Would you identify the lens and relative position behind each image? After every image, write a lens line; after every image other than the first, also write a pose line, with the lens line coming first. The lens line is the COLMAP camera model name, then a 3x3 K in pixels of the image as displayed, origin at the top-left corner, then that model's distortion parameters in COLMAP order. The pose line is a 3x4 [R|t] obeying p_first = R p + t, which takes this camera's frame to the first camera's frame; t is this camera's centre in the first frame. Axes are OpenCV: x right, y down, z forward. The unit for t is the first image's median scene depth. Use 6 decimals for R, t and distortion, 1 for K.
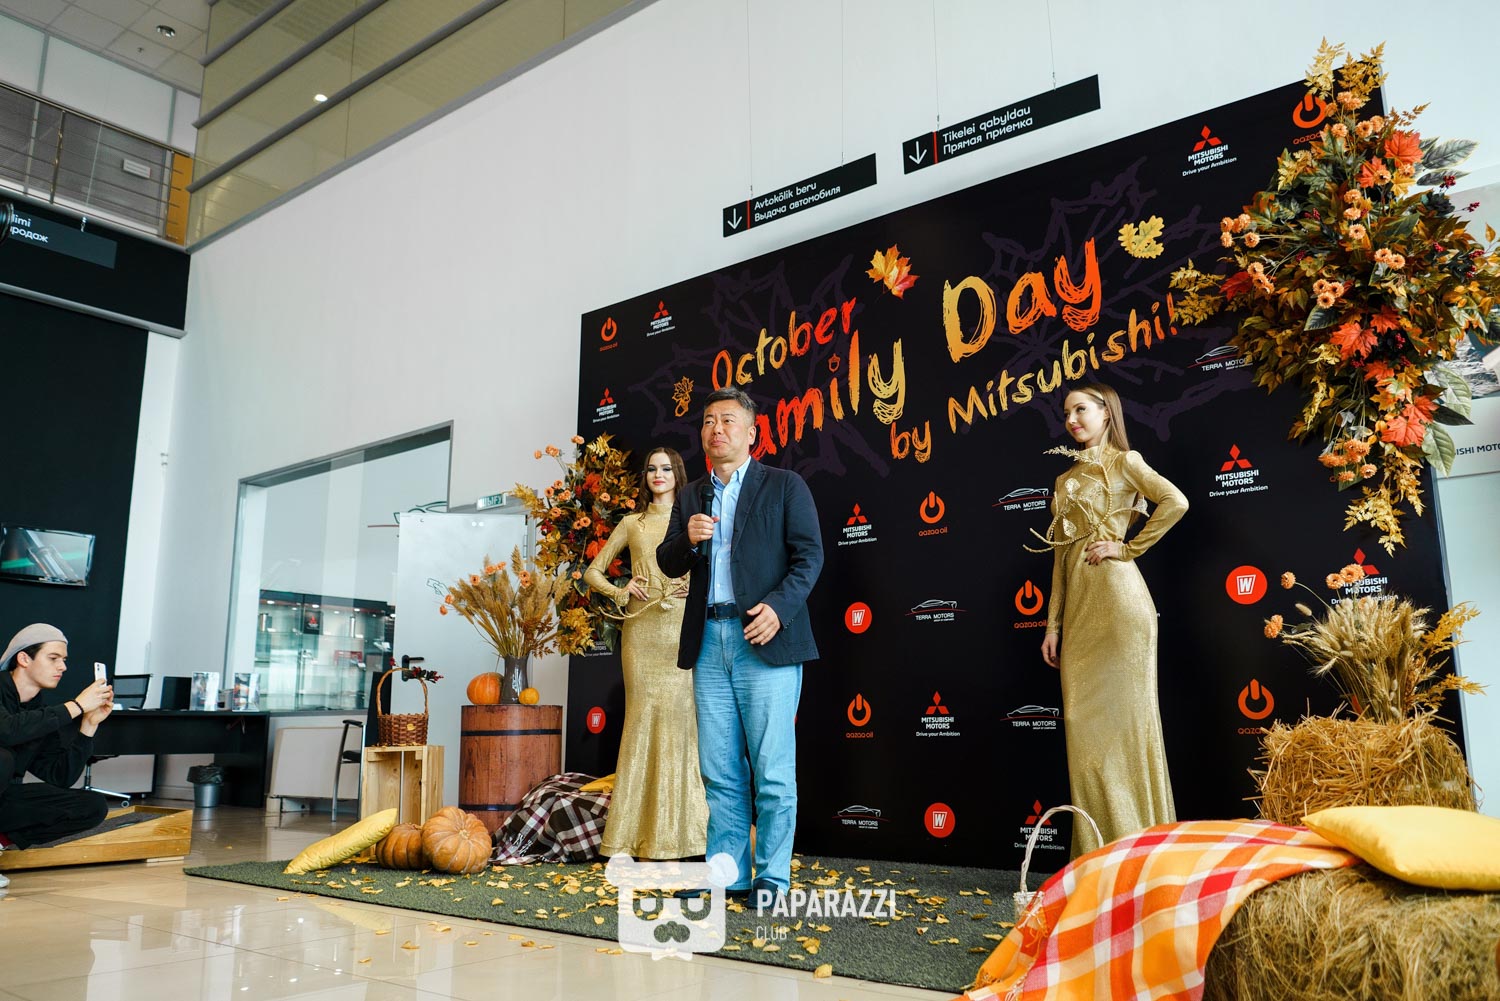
lens RADIAL K [[1171.2, 0, 731.5], [0, 1171.2, 497.8], [0, 0, 1]] dist [-0.033085, 0.008135]
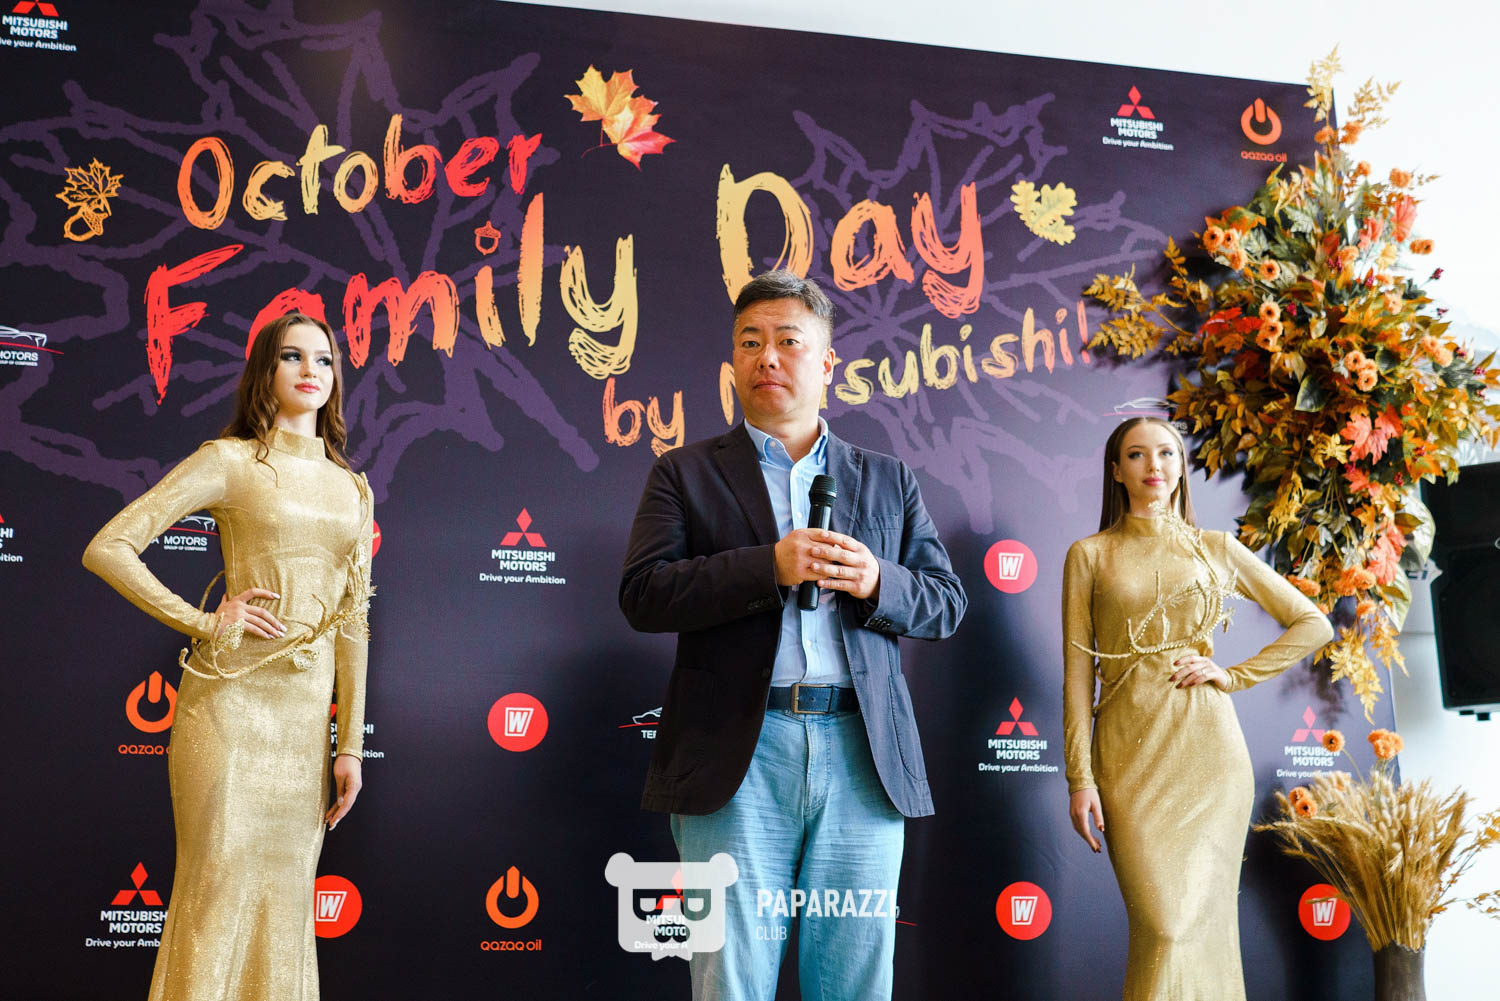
lens RADIAL K [[1803.2, 0, 749.1], [0, 1803.2, 504.9], [0, 0, 1]] dist [-0.019160, 0.000000]
pose [[0.631509, 0.186127, 0.752697, -0.476397], [-0.163148, 0.980925, -0.105682, 0.078158], [-0.758010, -0.056062, 0.649829, 0.410552]]
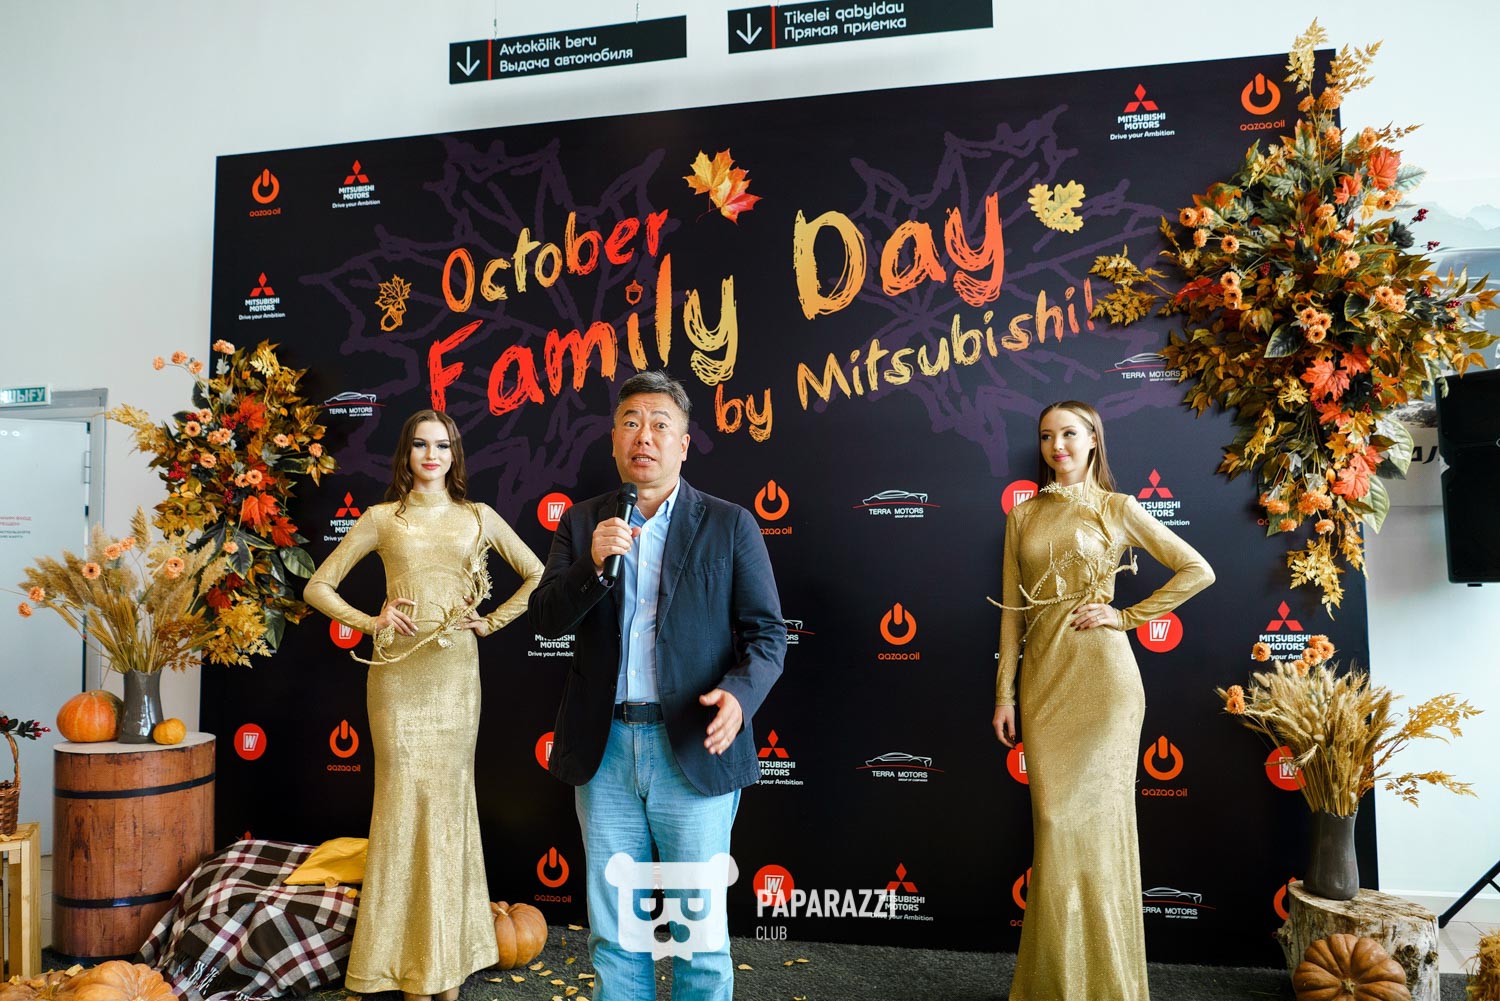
lens RADIAL K [[1171.2, 0, 747.2], [0, 1171.2, 500.1], [0, 0, 1]] dist [-0.033085, 0.008135]
pose [[0.891819, 0.022750, 0.451819, -0.208358], [-0.085914, 0.989076, 0.119779, -0.087446], [-0.444159, -0.145639, 0.884032, 0.300950]]
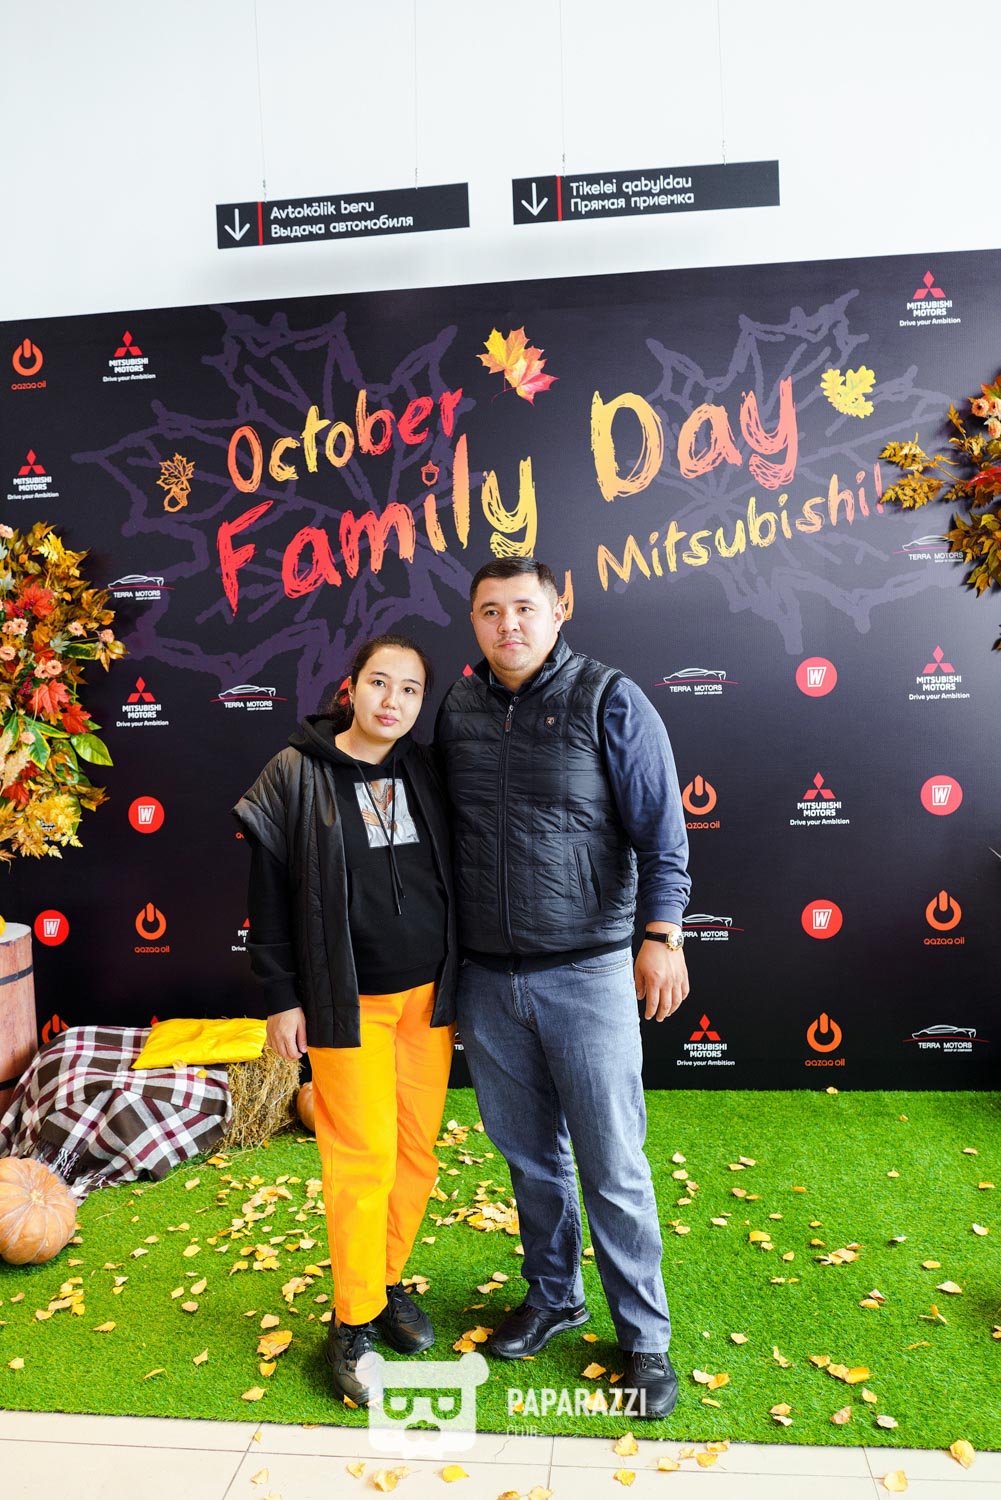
lens RADIAL K [[1171.2, 0, 511.8], [0, 1171.2, 755.7], [0, 0, 1]] dist [-0.033085, 0.008135]
pose [[0.838230, -0.052319, 0.542802, -0.323534], [-0.080551, 0.972588, 0.218137, -0.117978], [-0.539335, -0.226572, 0.811038, 0.341111]]
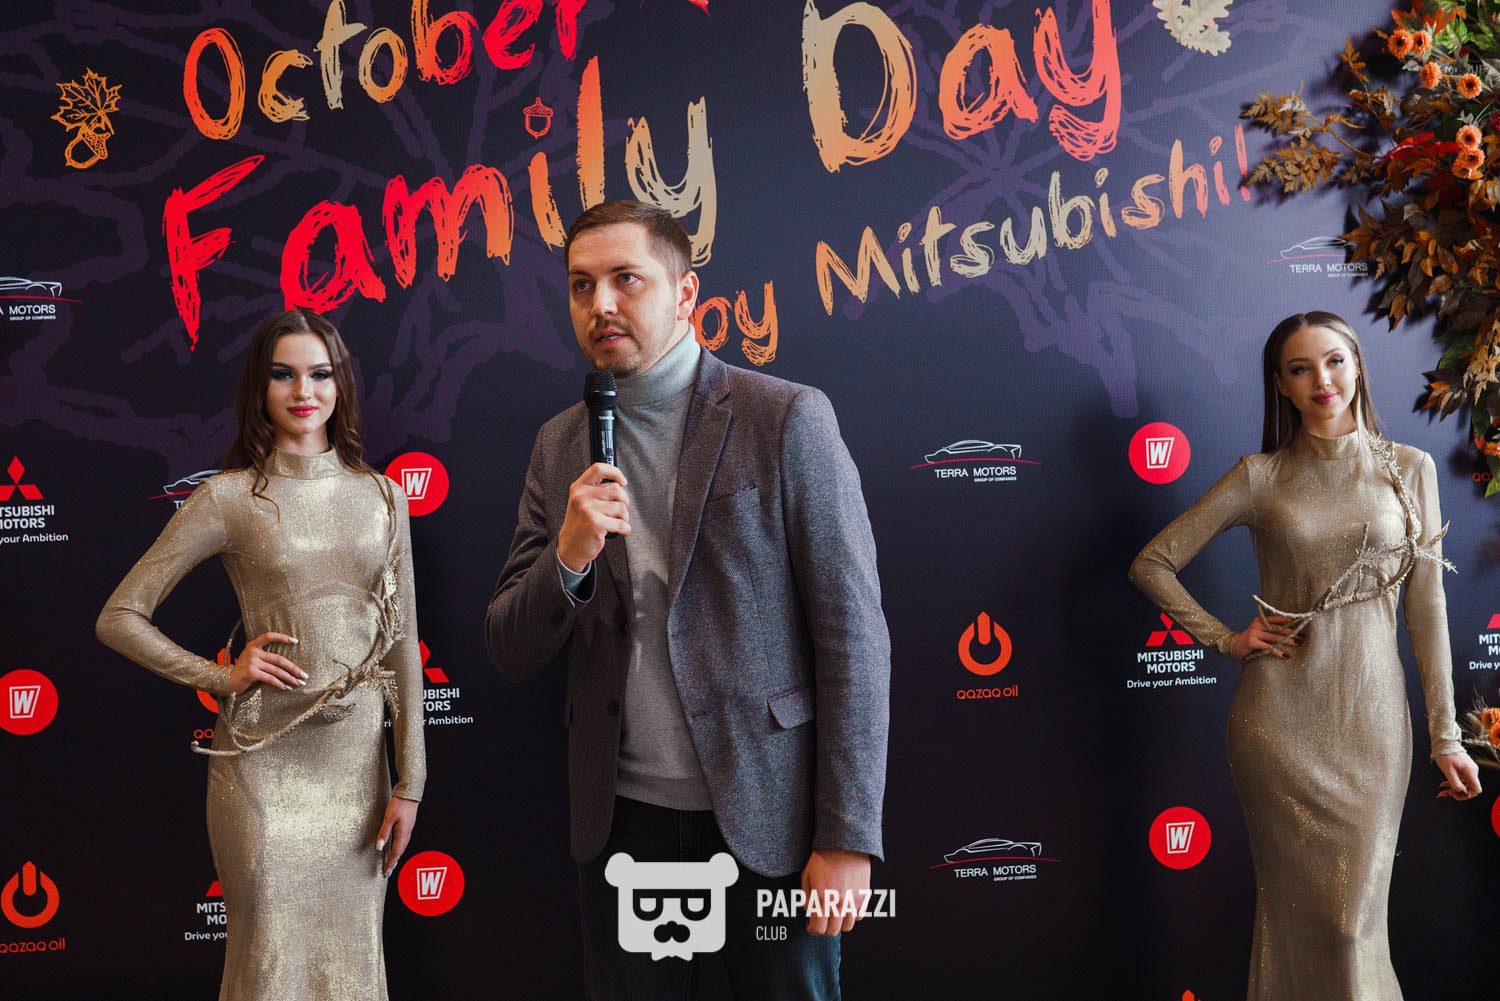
lens RADIAL K [[1803.2, 0, 738.2], [0, 1803.2, 511.8], [0, 0, 1]] dist [-0.019160, 0.000000]
pose [[0.711410, -0.016394, 0.702586, -0.395825], [-0.103236, 0.986445, 0.127550, -0.067292], [-0.695153, -0.163273, 0.700074, 0.467131]]
